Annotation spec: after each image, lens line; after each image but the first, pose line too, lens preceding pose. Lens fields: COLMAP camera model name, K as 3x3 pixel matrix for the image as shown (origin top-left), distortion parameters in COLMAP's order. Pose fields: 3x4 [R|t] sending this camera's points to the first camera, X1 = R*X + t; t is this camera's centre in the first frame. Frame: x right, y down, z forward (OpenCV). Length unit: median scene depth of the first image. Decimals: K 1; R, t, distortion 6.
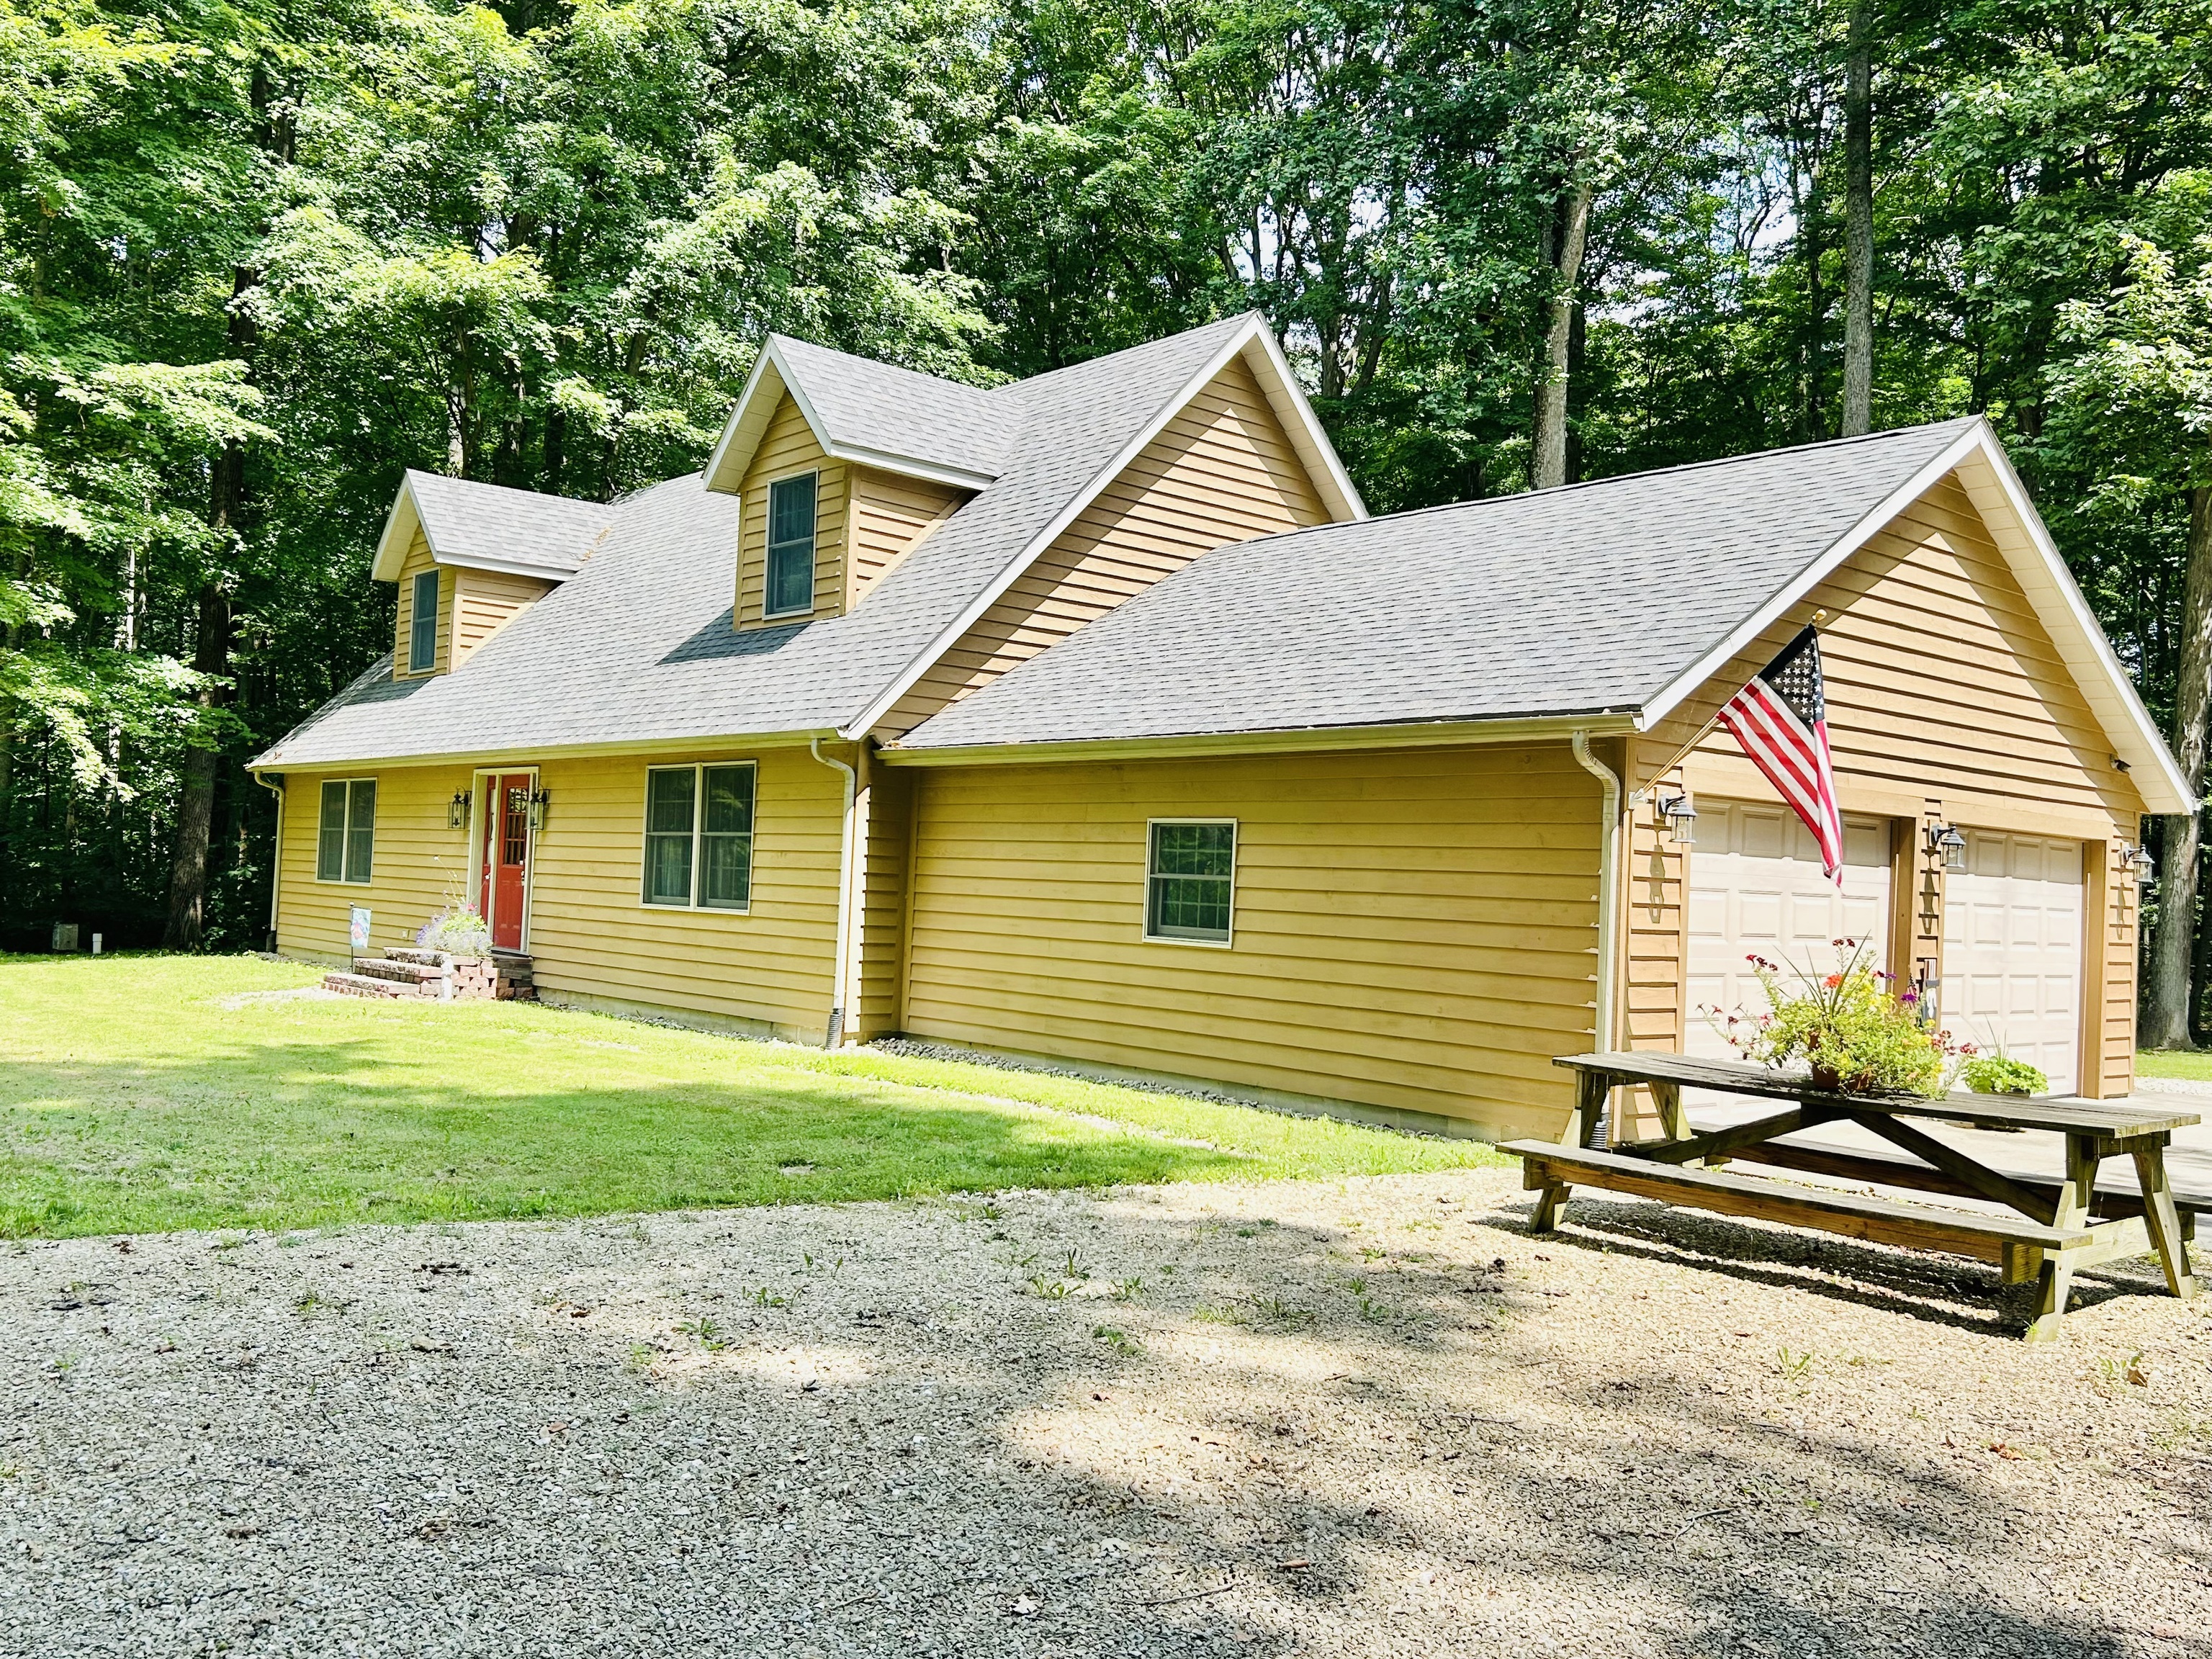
lens RADIAL K [[1860.5, 0, 1112.4], [0, 1860.5, 827.0], [0, 0, 1]] dist [0.045959, -0.046147]
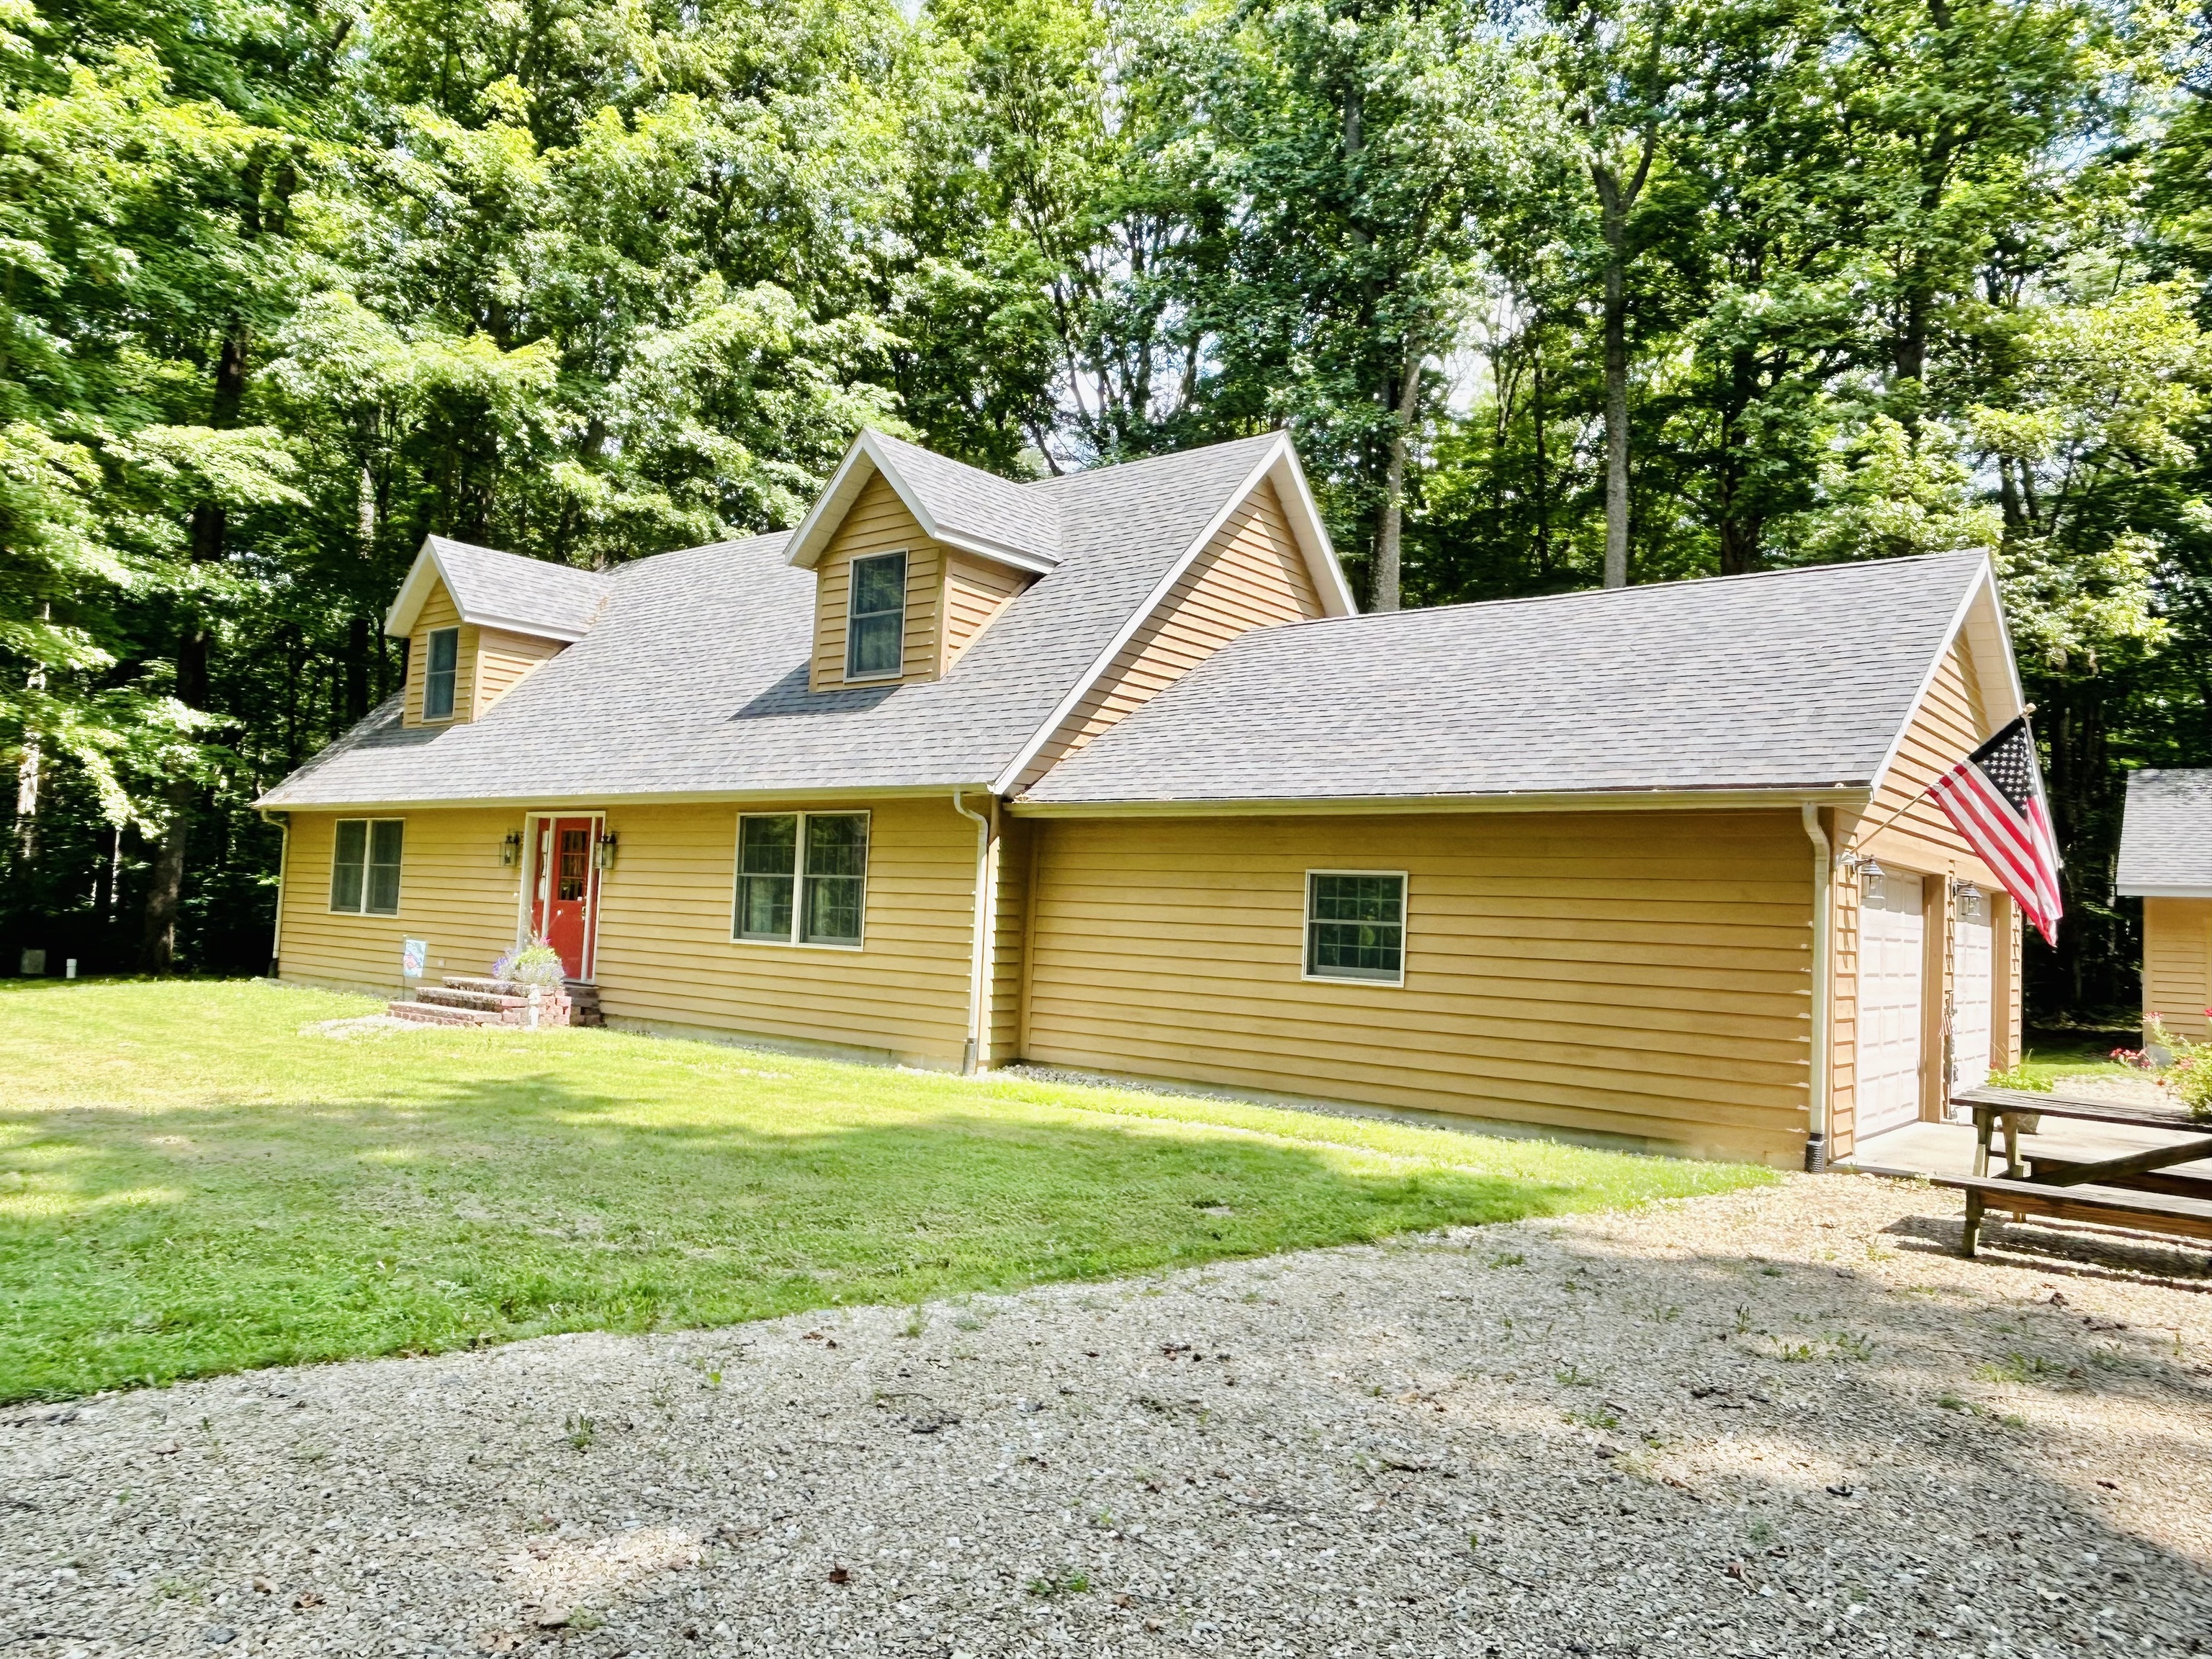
lens RADIAL K [[1529.0, 0, 1103.8], [0, 1529.0, 830.0], [0, 0, 1]] dist [-0.004903, 0.004410]
pose [[0.984948, 0.013056, 0.172357, -0.194259], [-0.009518, 0.999727, -0.021342, -0.005562], [-0.172589, 0.019380, 0.984803, 0.082966]]
